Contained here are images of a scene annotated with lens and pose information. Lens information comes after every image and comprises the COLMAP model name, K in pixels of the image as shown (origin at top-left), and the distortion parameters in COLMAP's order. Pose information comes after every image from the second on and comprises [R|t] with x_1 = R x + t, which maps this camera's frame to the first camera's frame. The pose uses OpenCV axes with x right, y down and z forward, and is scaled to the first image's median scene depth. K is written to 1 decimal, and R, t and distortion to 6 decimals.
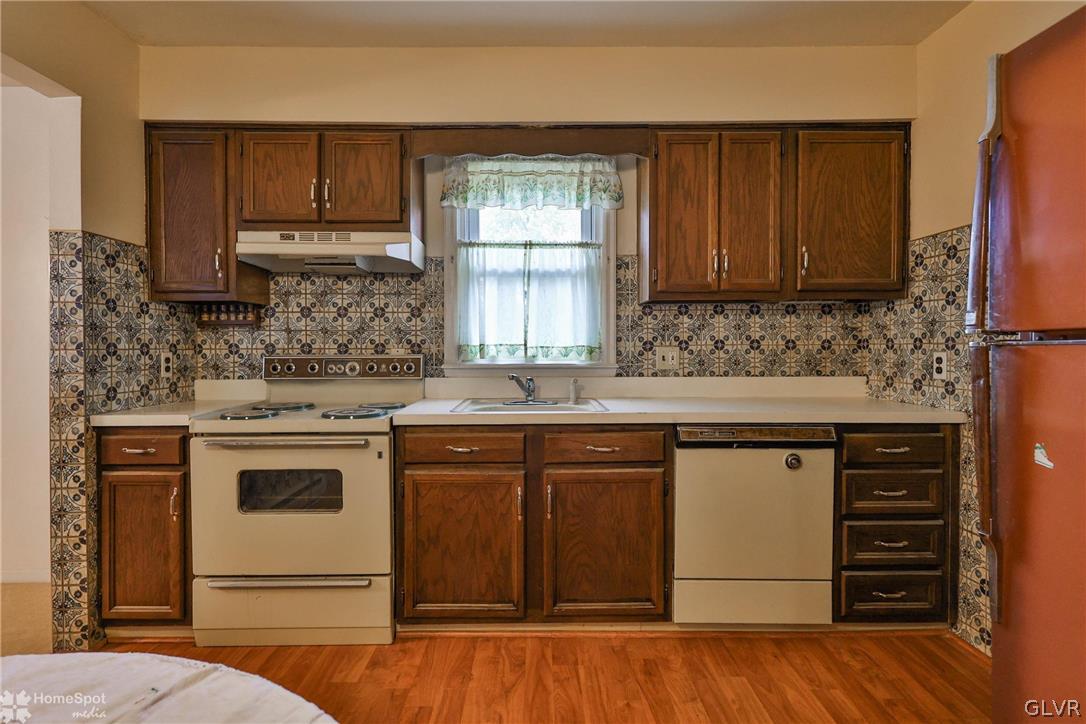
lens RADIAL K [[540.9, 0, 542.5], [0, 540.9, 355.1], [0, 0, 1]] dist [-0.000415, 0.001916]
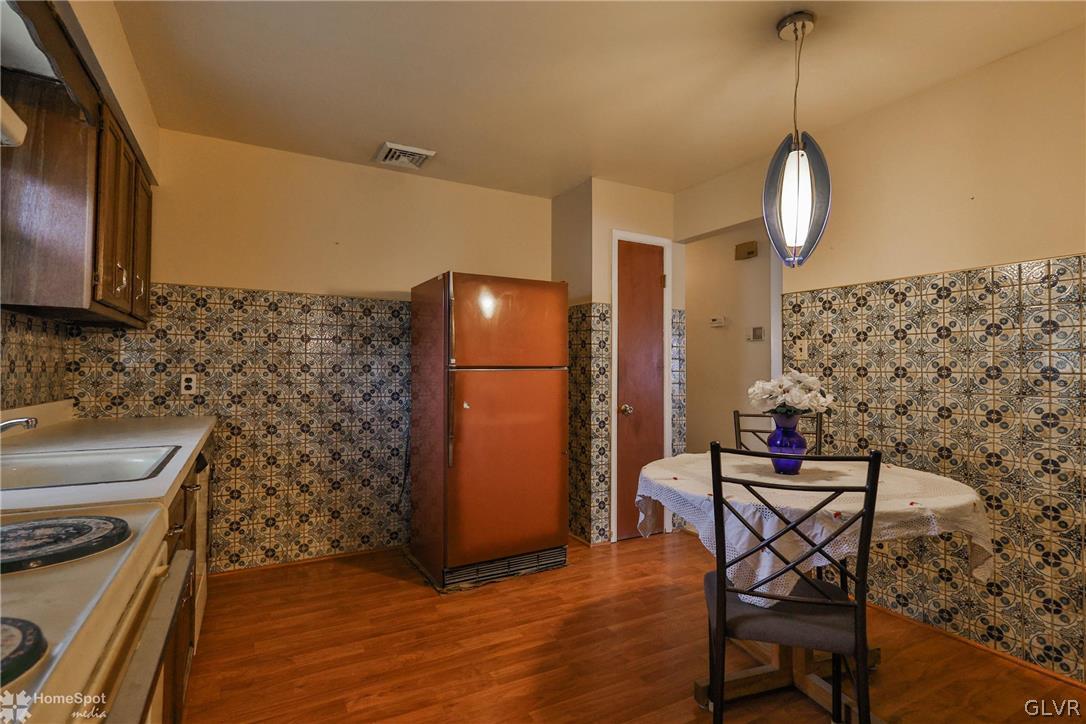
lens RADIAL K [[540.9, 0, 542.7], [0, 540.9, 361.2], [0, 0, 1]] dist [-0.000415, 0.001916]
pose [[-0.476410, 0.014283, 0.879107, -0.851715], [0.009233, 0.999894, -0.011242, -0.013832], [-0.879175, 0.002760, -0.476491, 0.853838]]
